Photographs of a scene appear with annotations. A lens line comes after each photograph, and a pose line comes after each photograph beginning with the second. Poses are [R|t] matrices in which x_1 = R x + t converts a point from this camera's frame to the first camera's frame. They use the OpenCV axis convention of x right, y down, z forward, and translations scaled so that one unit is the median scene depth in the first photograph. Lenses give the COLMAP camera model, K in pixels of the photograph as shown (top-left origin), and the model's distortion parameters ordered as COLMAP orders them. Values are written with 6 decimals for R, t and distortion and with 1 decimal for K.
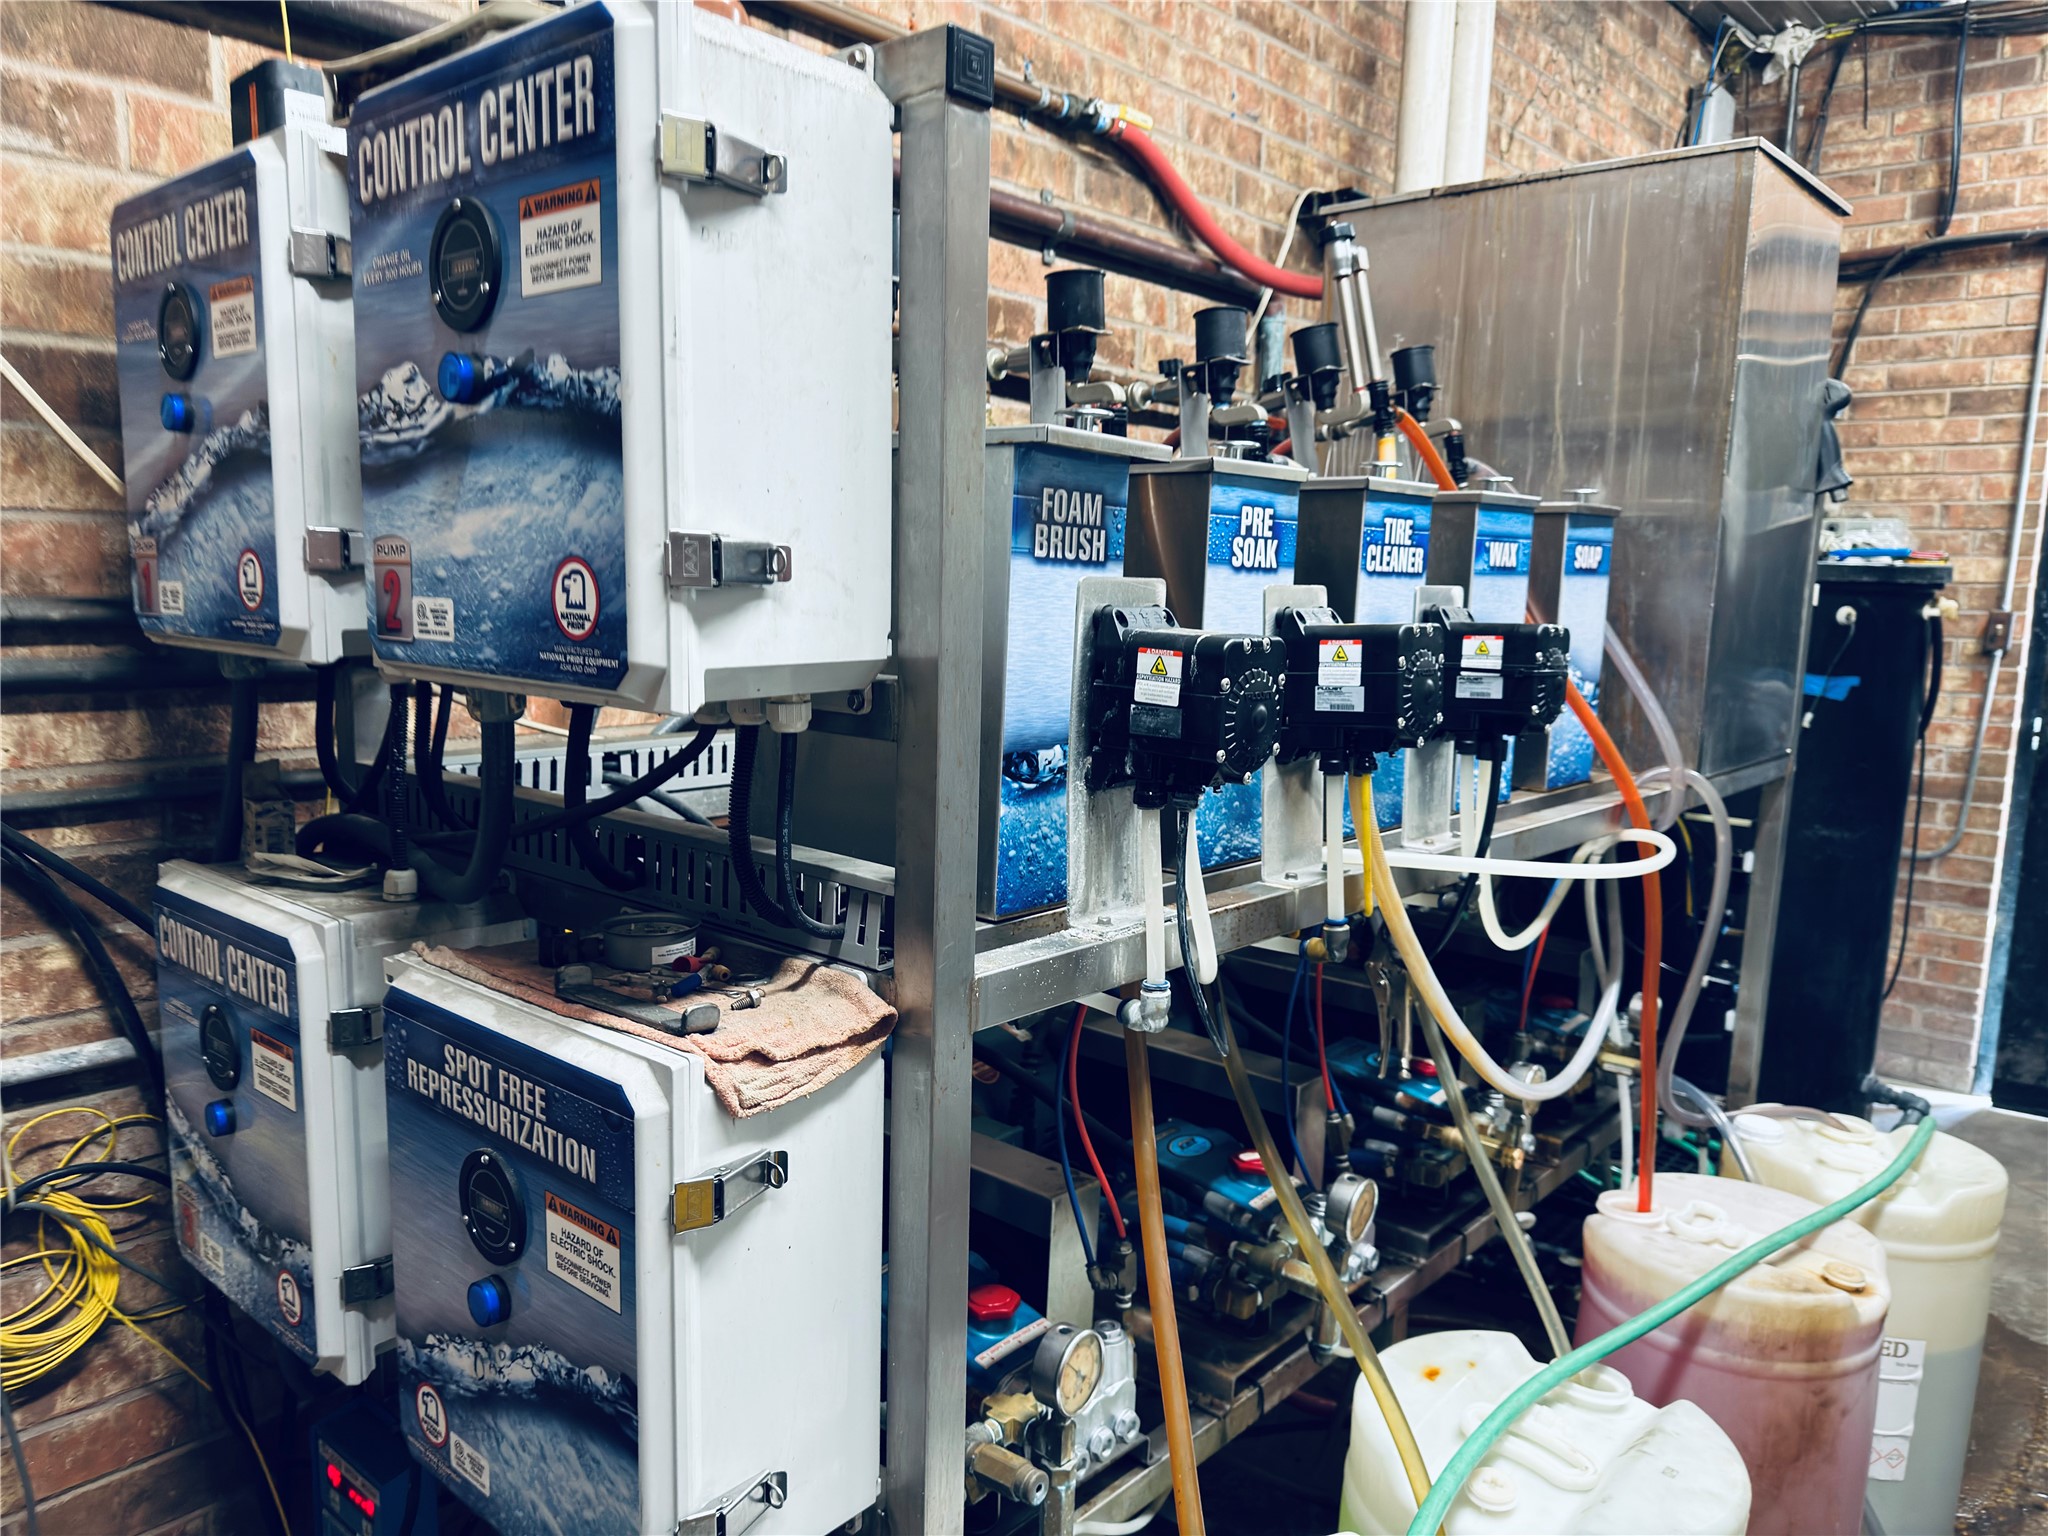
lens RADIAL K [[1473.0, 0, 1027.6], [0, 1473.0, 796.2], [0, 0, 1]] dist [-0.032407, 0.043305]
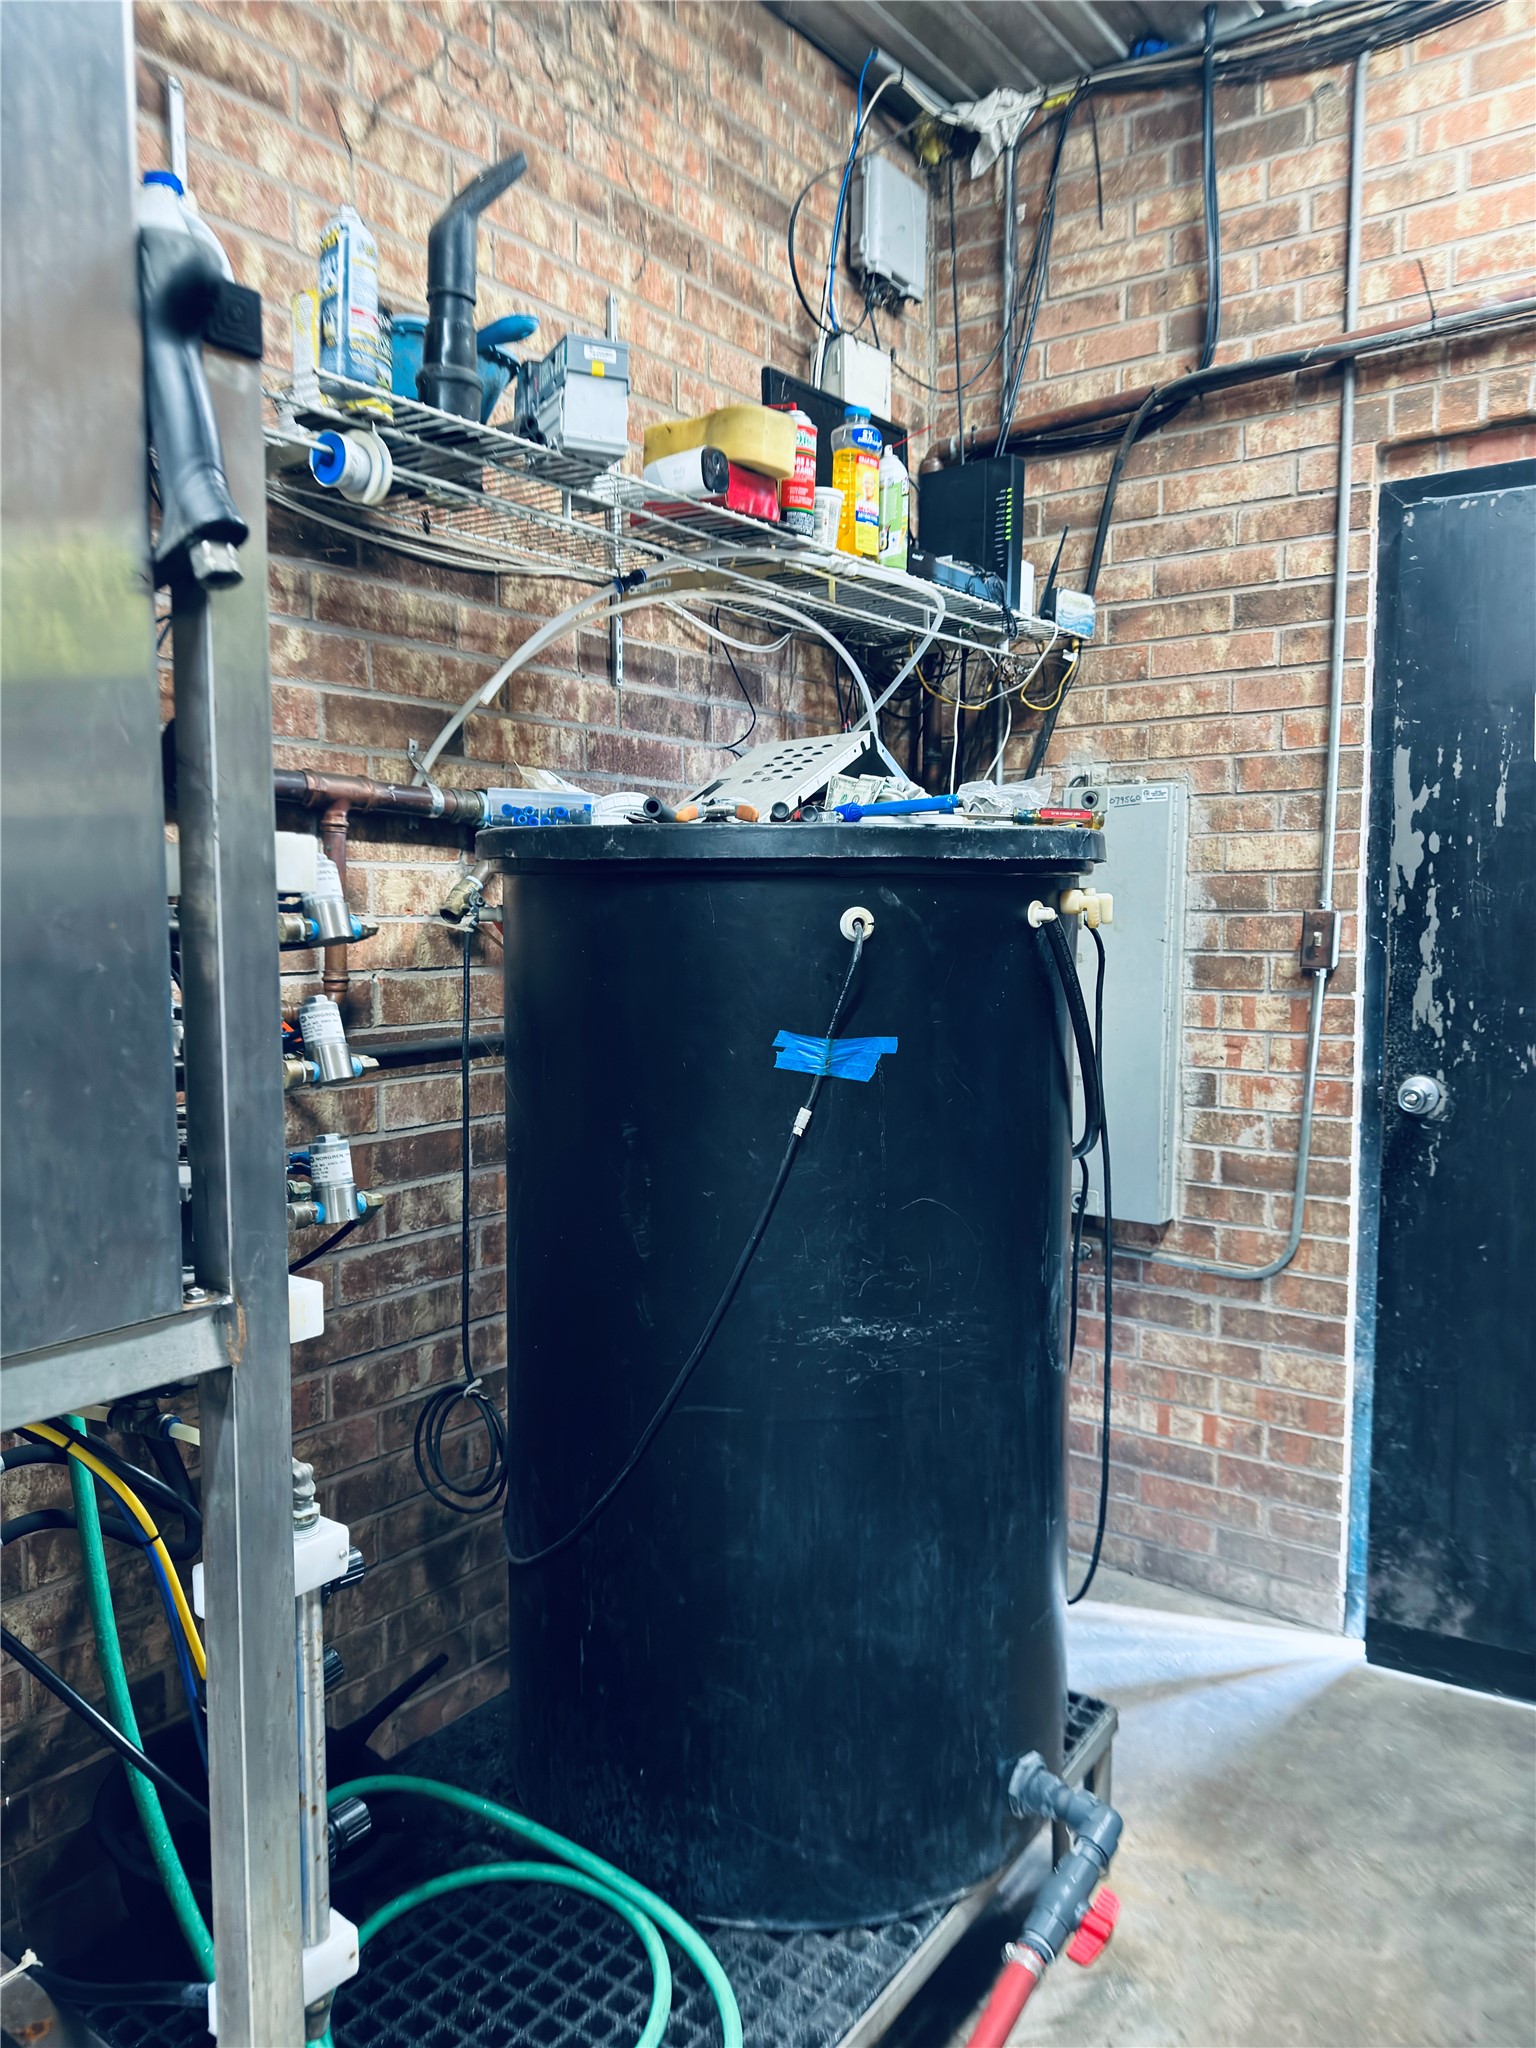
lens RADIAL K [[1446.2, 0, 768.0], [0, 1446.2, 1024.0], [0, 0, 1]] dist [0.028709, -0.005369]
pose [[0.995795, -0.032446, 0.085673, 0.346787], [0.038376, 0.996912, -0.068504, -0.038038], [-0.083186, 0.071504, 0.993965, 0.355688]]
